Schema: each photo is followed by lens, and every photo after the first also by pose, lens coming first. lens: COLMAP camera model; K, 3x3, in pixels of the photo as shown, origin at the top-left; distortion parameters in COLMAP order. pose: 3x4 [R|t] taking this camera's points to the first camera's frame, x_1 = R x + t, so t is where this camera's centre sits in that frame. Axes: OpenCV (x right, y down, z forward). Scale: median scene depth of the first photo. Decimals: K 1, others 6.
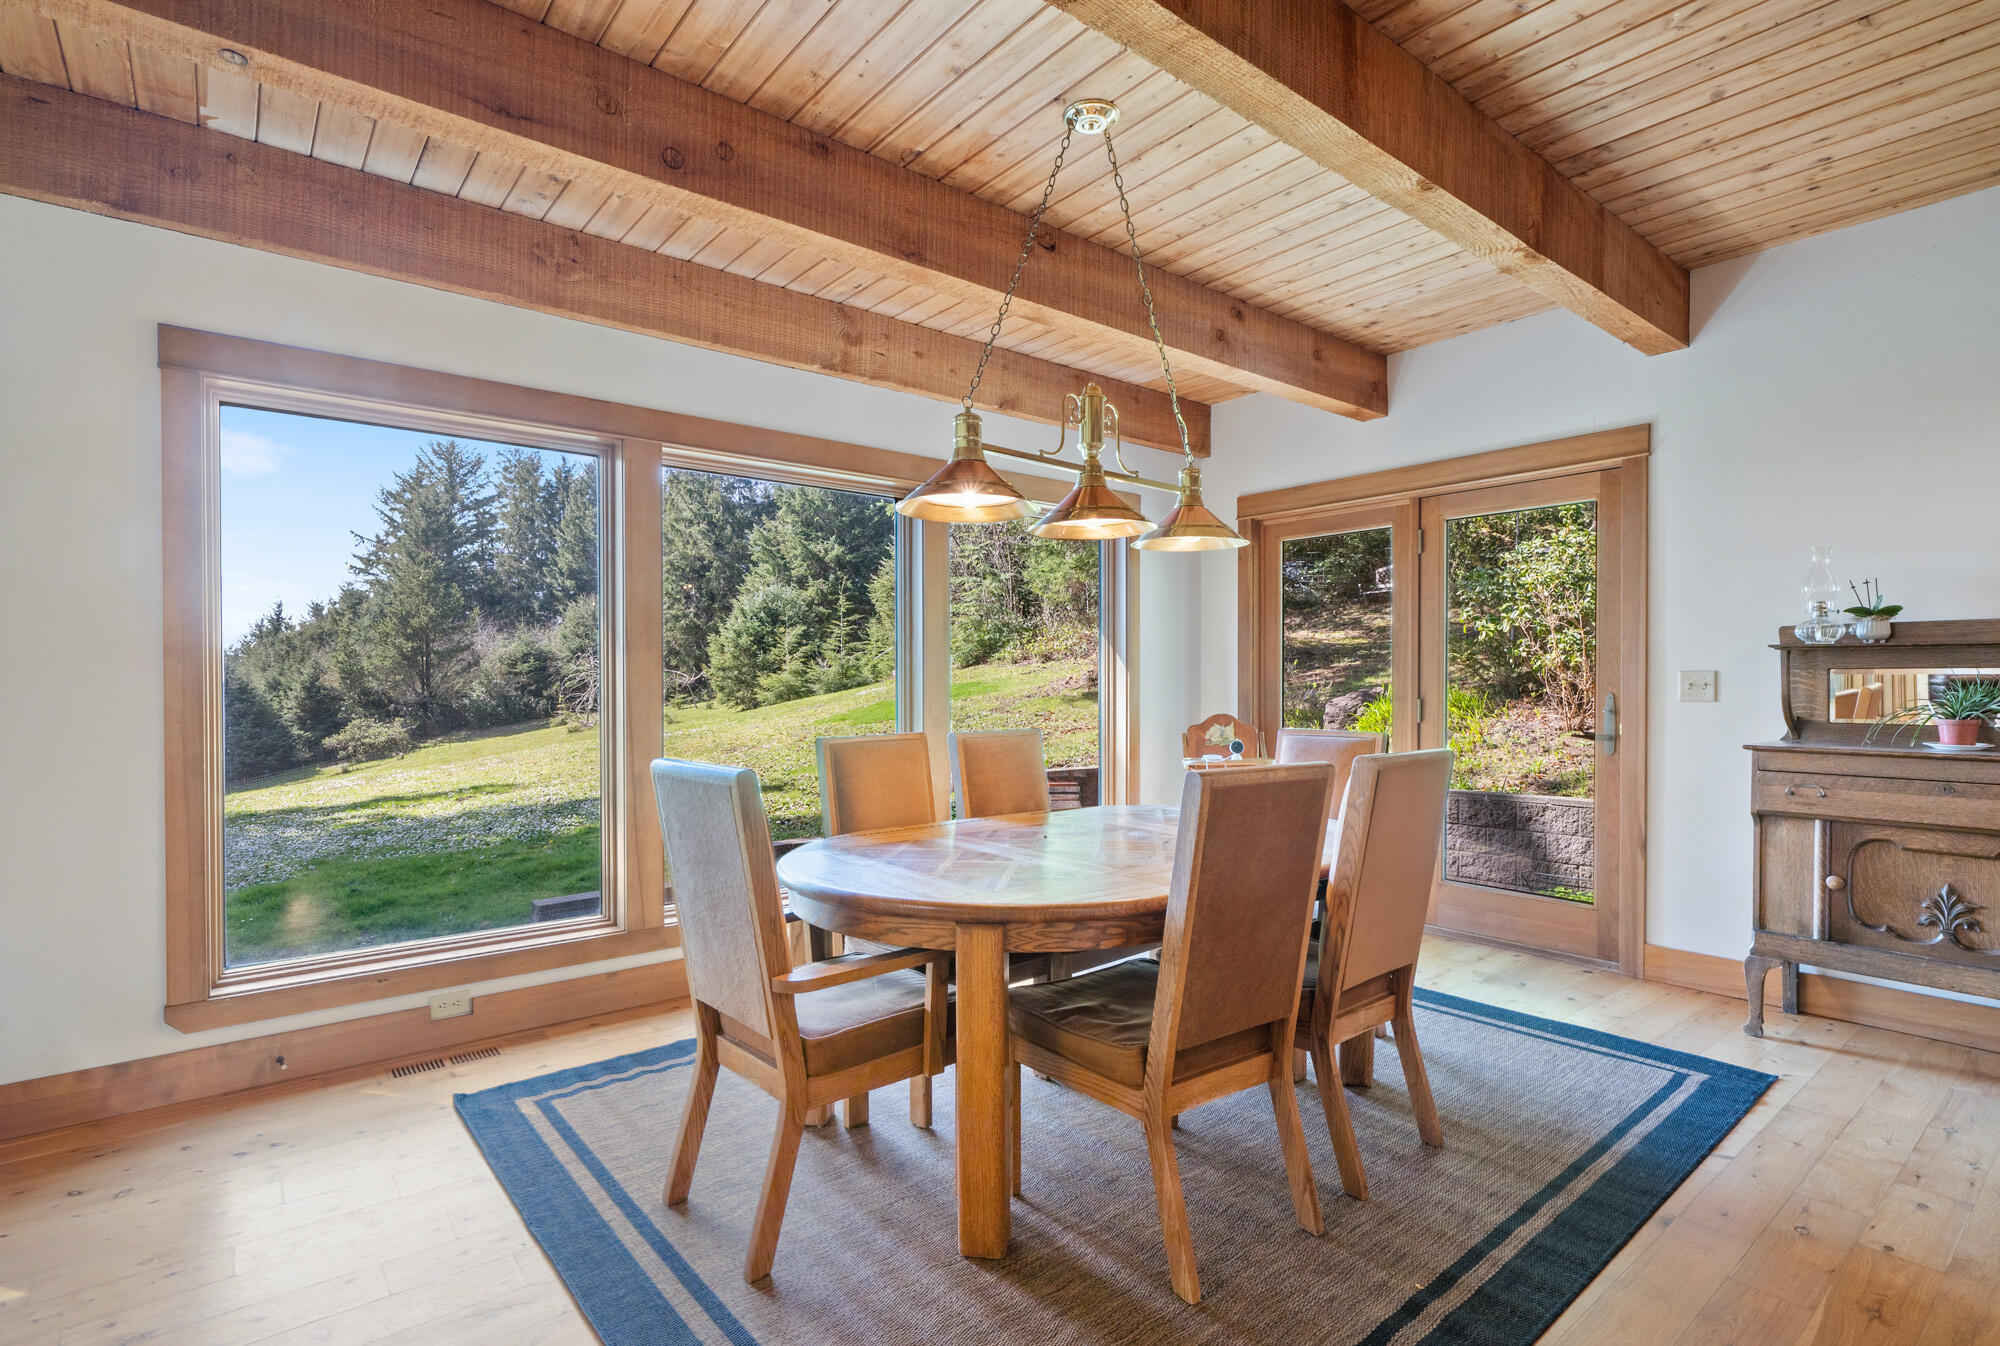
lens RADIAL K [[965.7, 0, 997.9], [0, 965.7, 689.9], [0, 0, 1]] dist [0.002116, 0.001044]
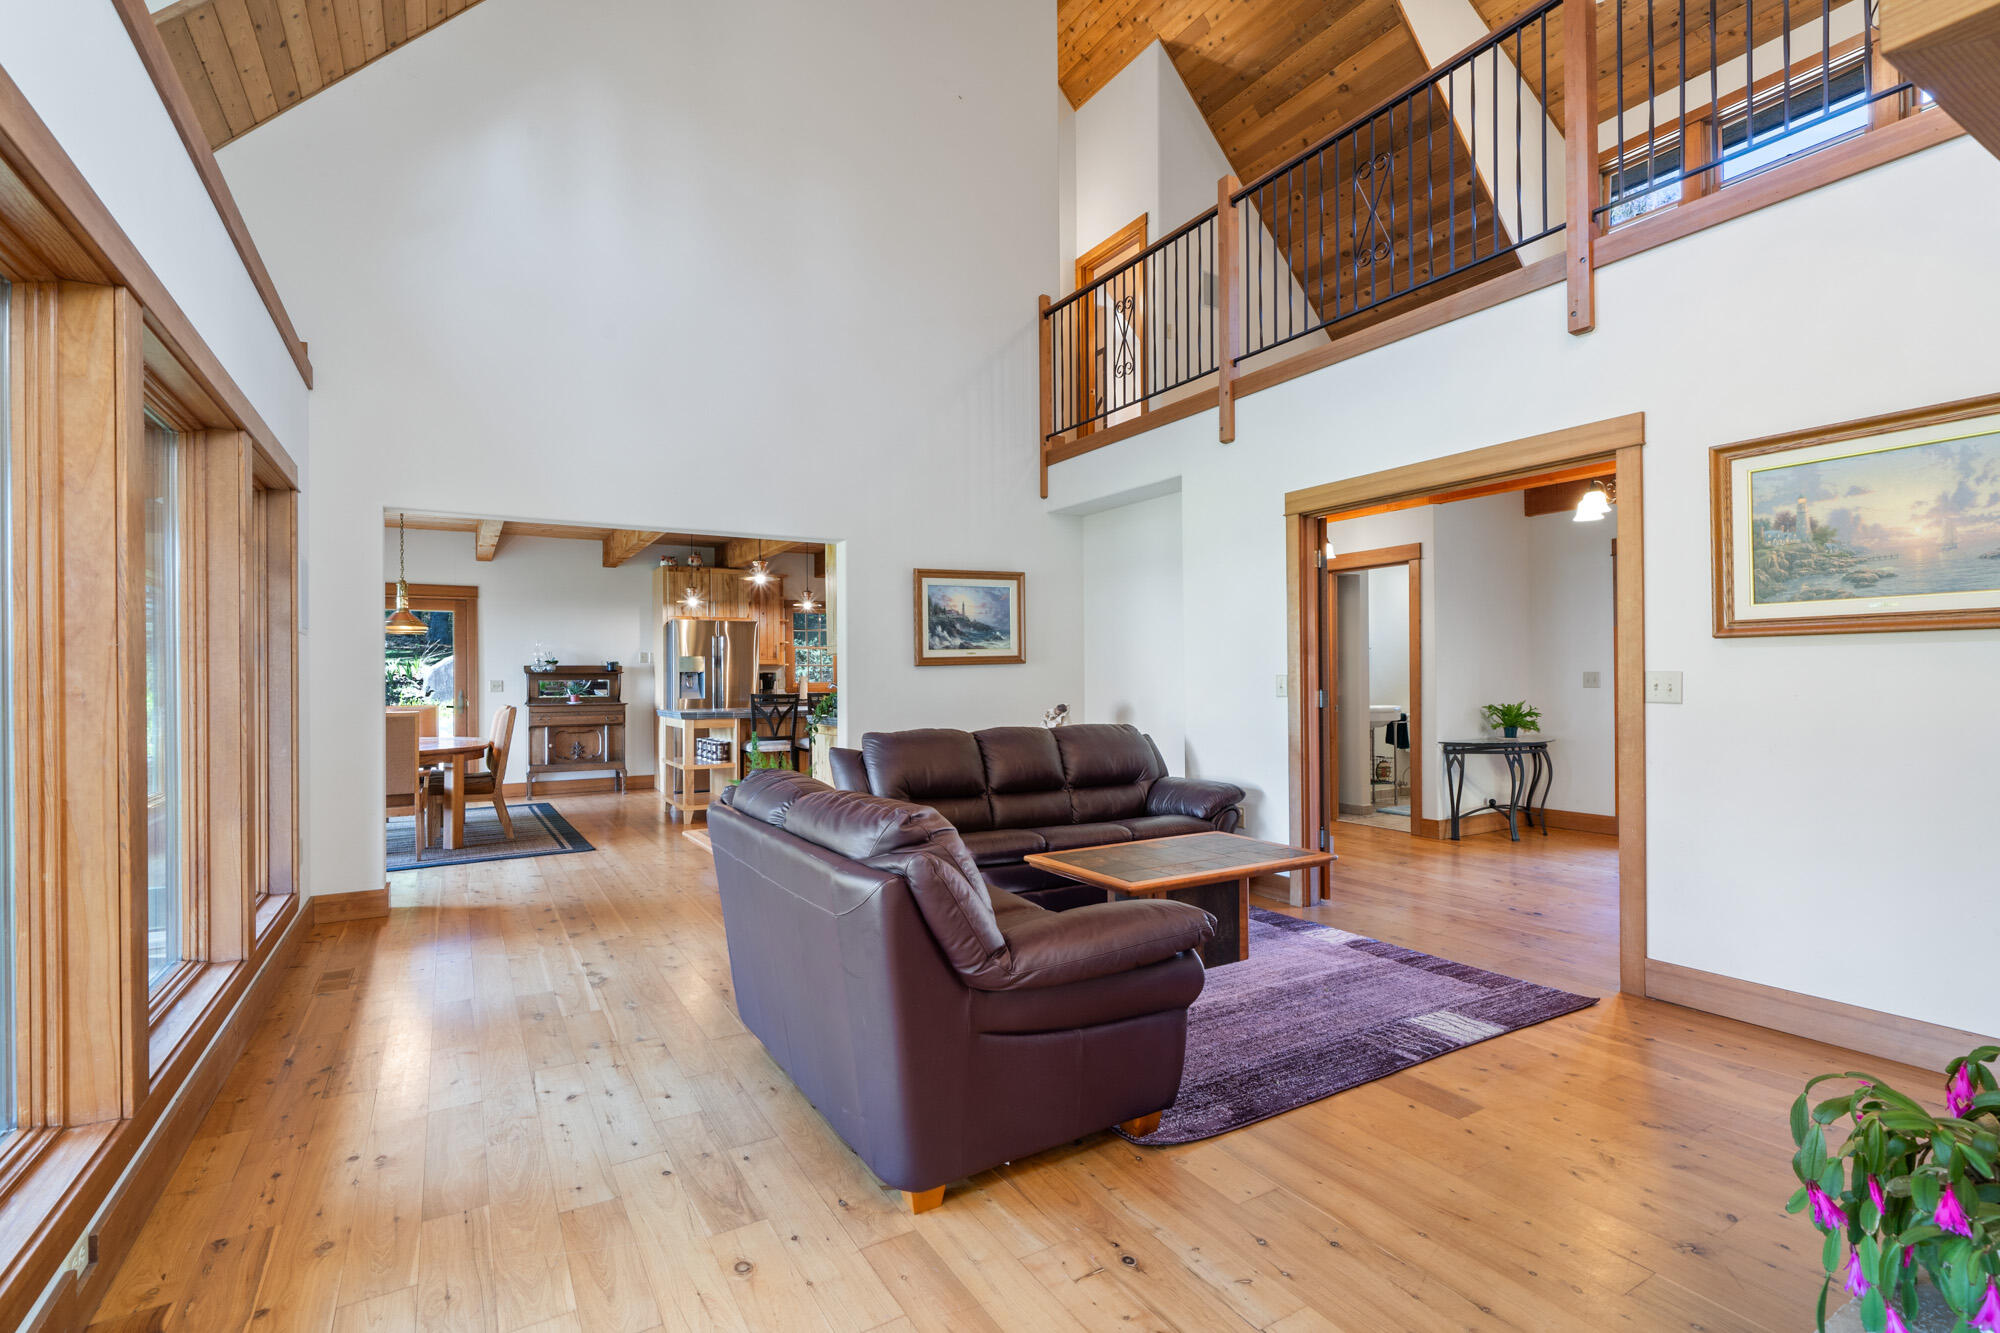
lens RADIAL K [[878.9, 0, 993.8], [0, 878.9, 675.4], [0, 0, 1]] dist [-0.000697, 0.000009]
pose [[0.130131, 0.000728, 0.991497, -1.425997], [0.014595, 0.999890, -0.002649, -0.006475], [-0.991389, 0.014816, 0.130106, -0.662709]]
